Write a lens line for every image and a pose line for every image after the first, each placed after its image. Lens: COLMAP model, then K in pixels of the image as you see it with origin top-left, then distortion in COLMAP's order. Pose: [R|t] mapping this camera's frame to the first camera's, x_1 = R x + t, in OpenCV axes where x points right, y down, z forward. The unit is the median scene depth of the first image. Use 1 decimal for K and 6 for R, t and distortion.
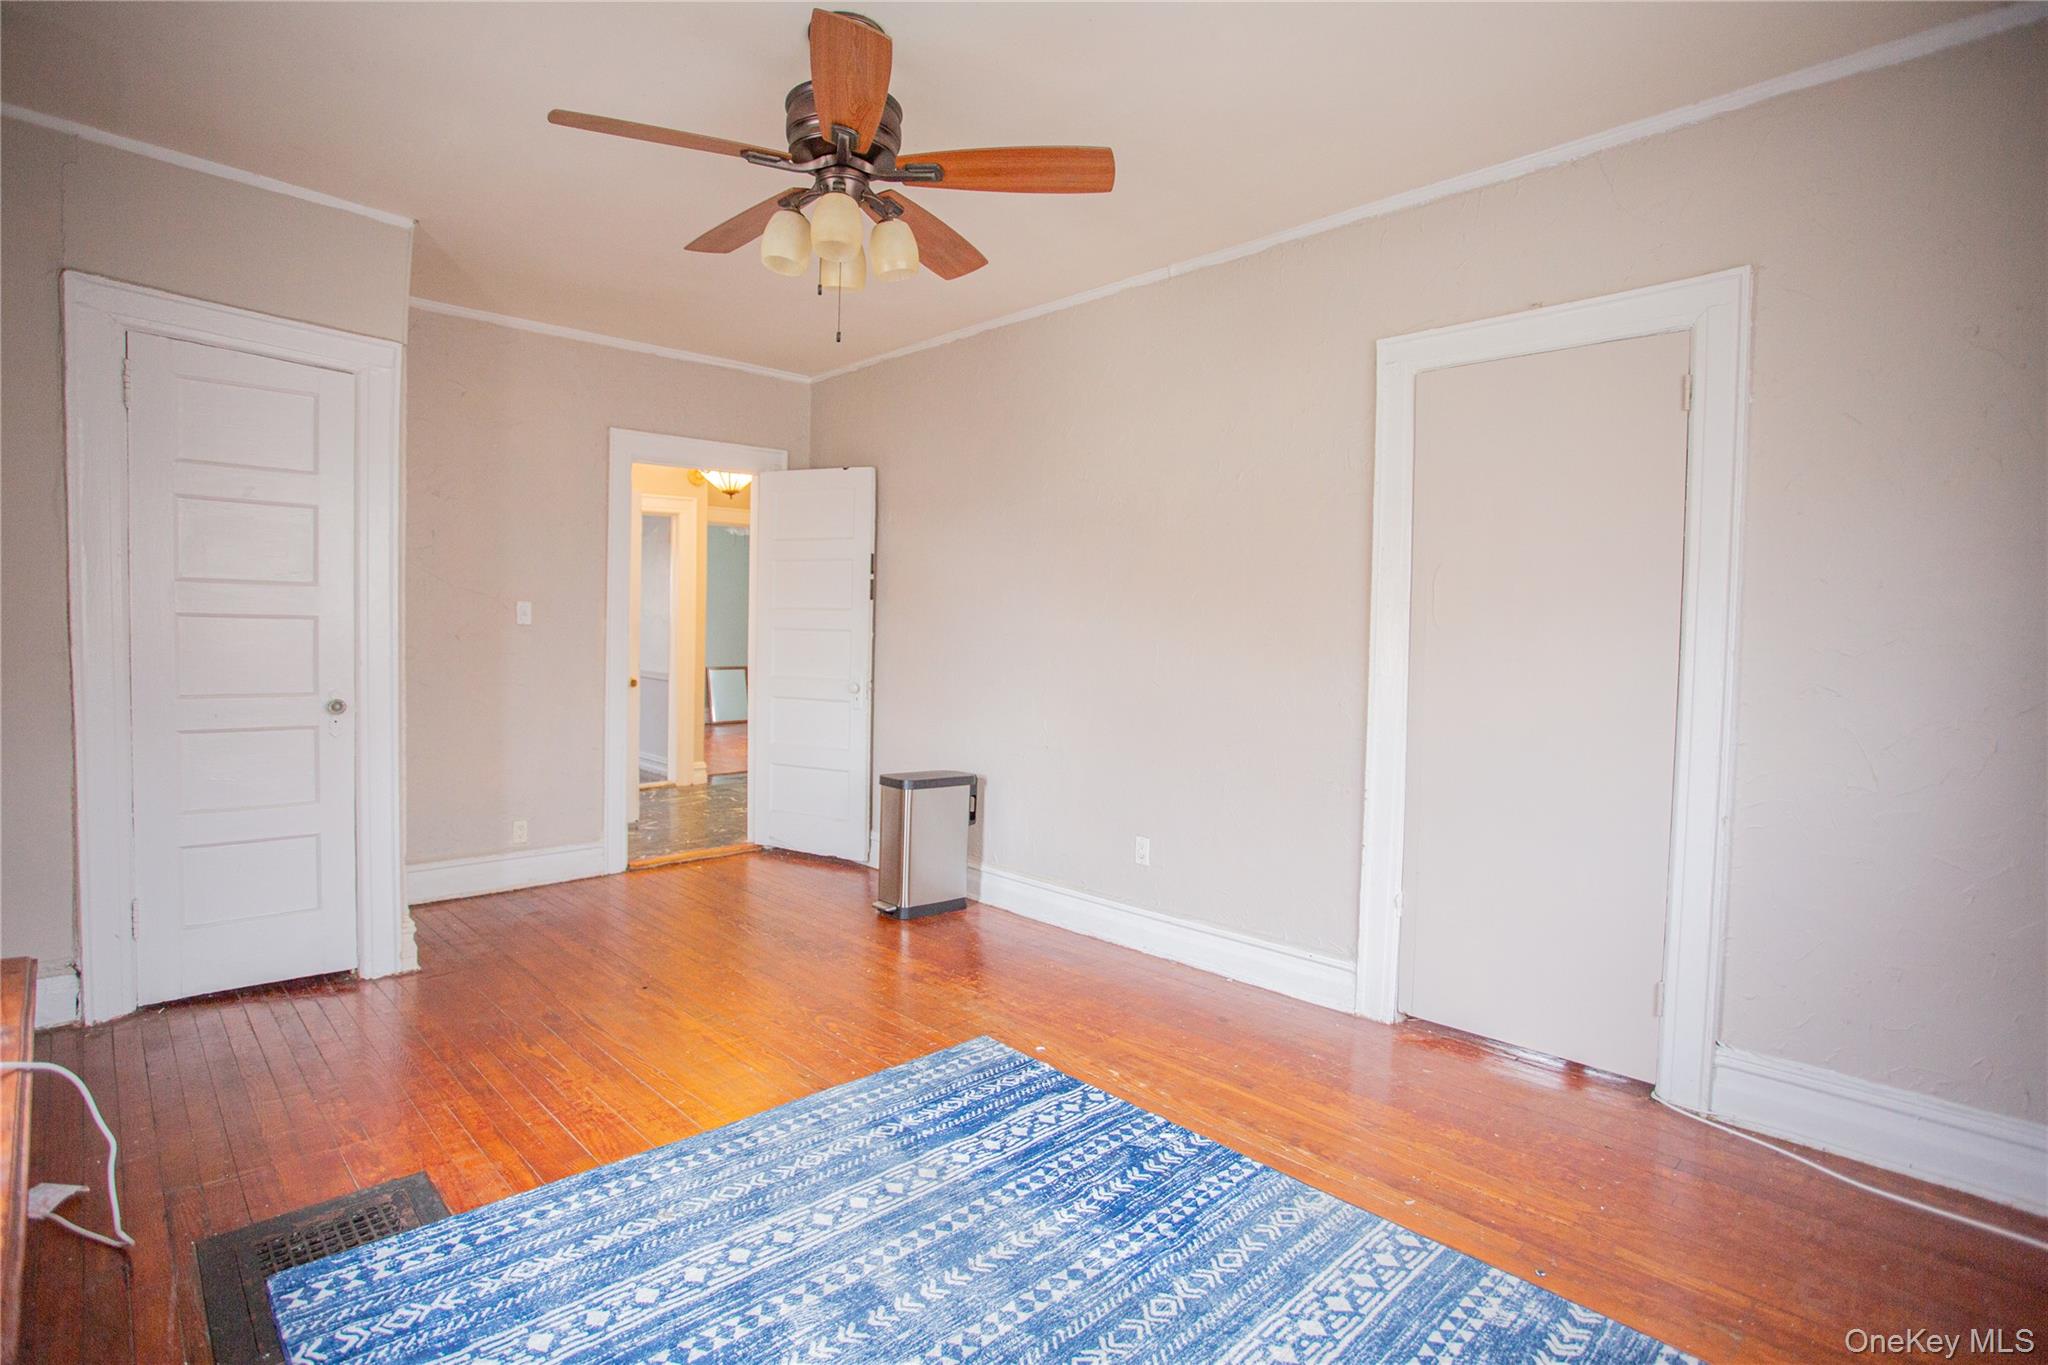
lens RADIAL K [[1002.2, 0, 1029.4], [0, 1002.2, 679.8], [0, 0, 1]] dist [-0.066764, 0.024658]
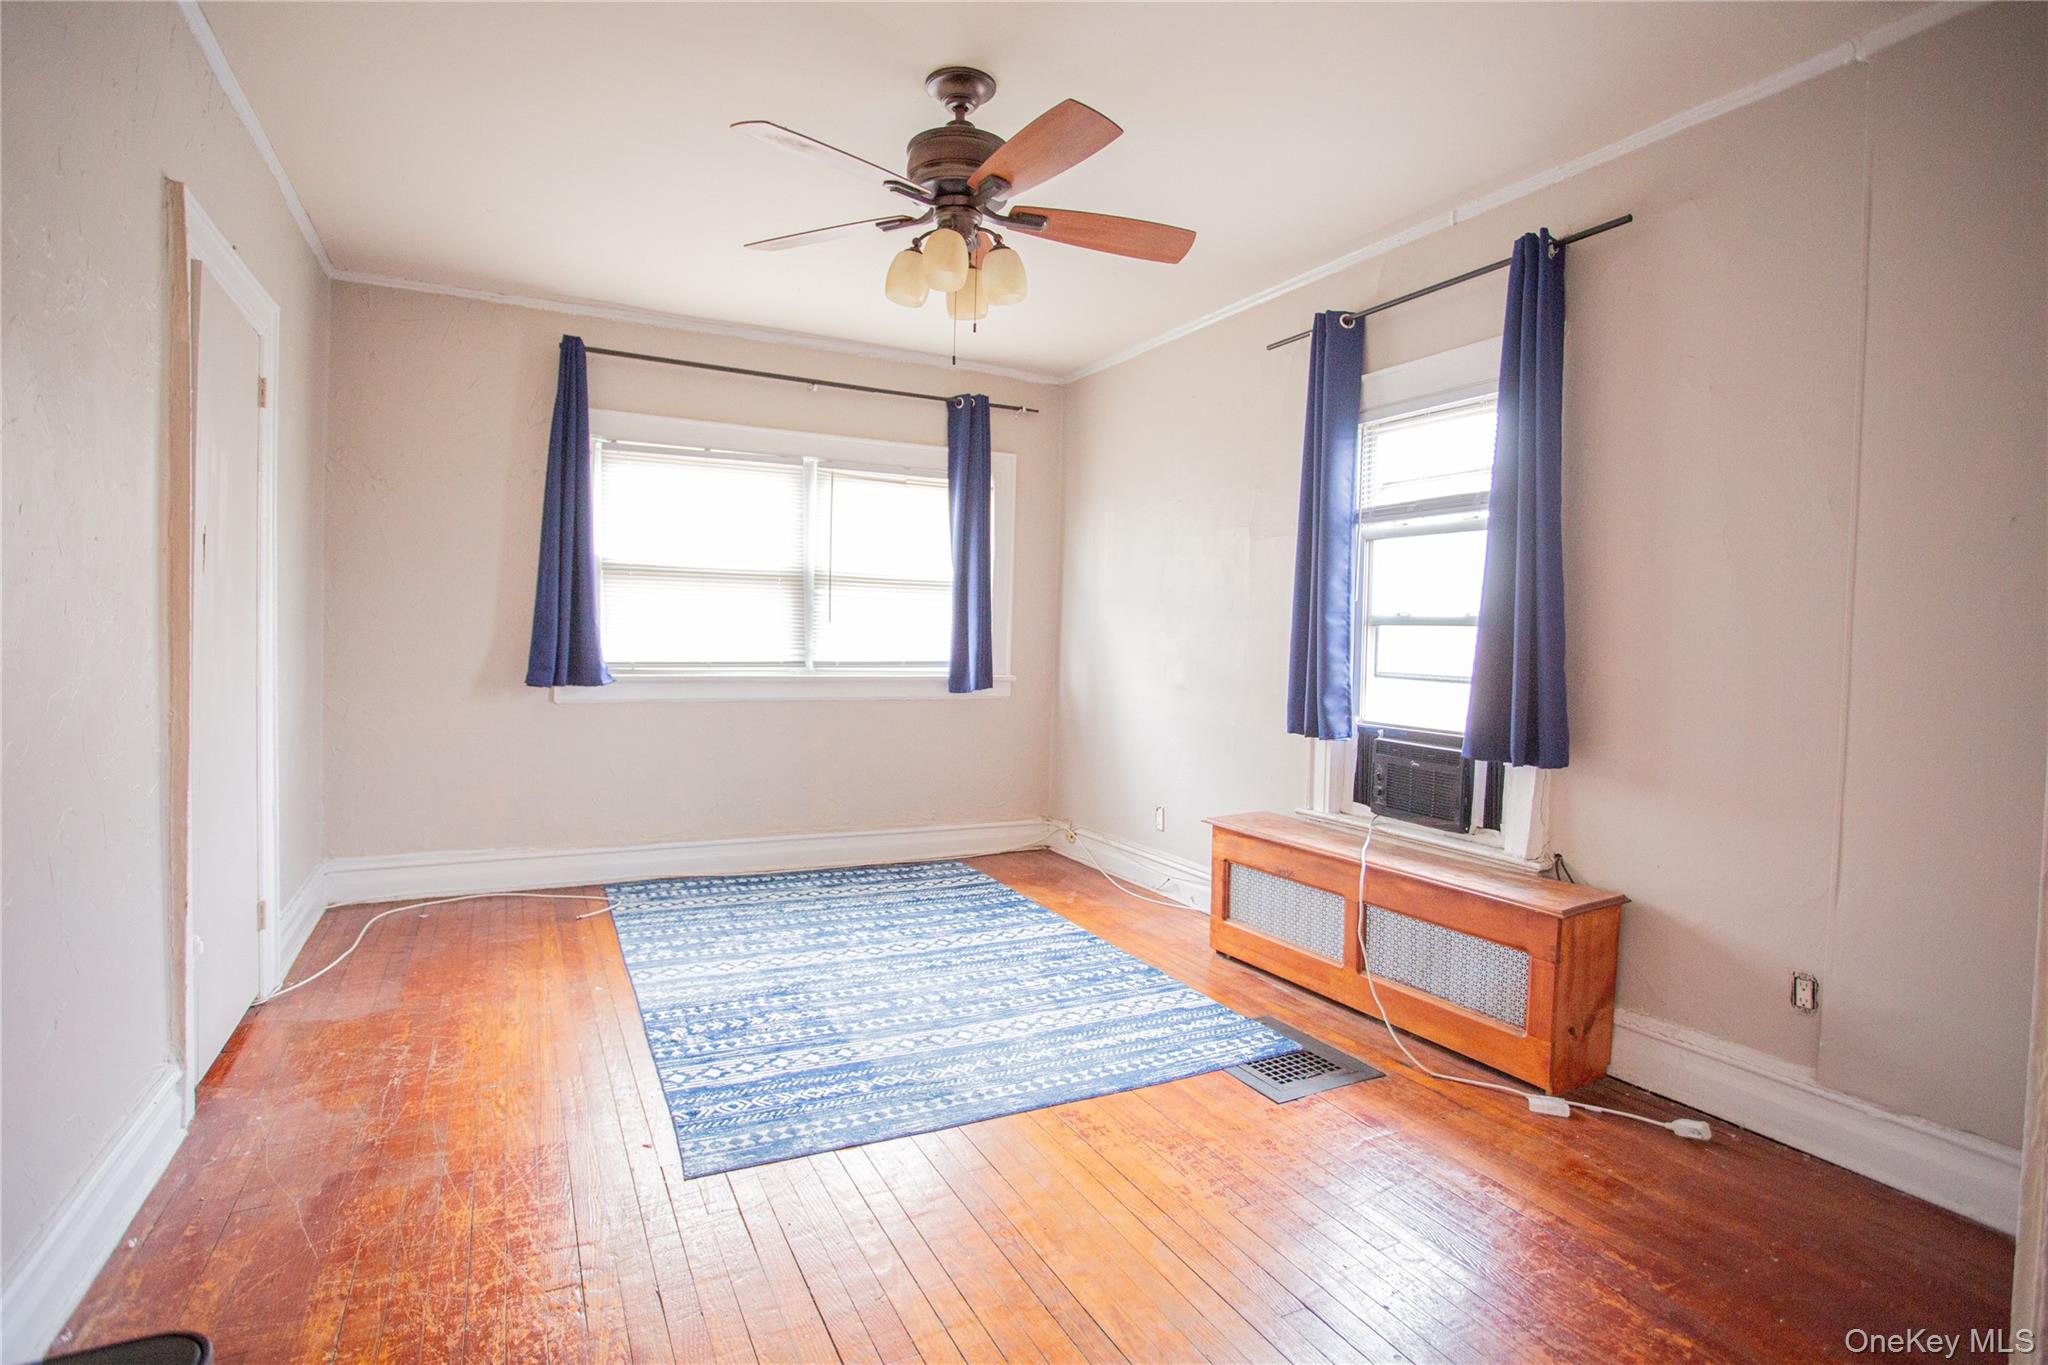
lens RADIAL K [[1002.2, 0, 1022.3], [0, 1002.2, 677.1], [0, 0, 1]] dist [-0.066764, 0.024658]
pose [[-0.955635, -0.058719, 0.288641, -0.603969], [-0.033498, 0.995236, 0.091558, -0.101130], [-0.292642, 0.077827, -0.953049, 2.060656]]
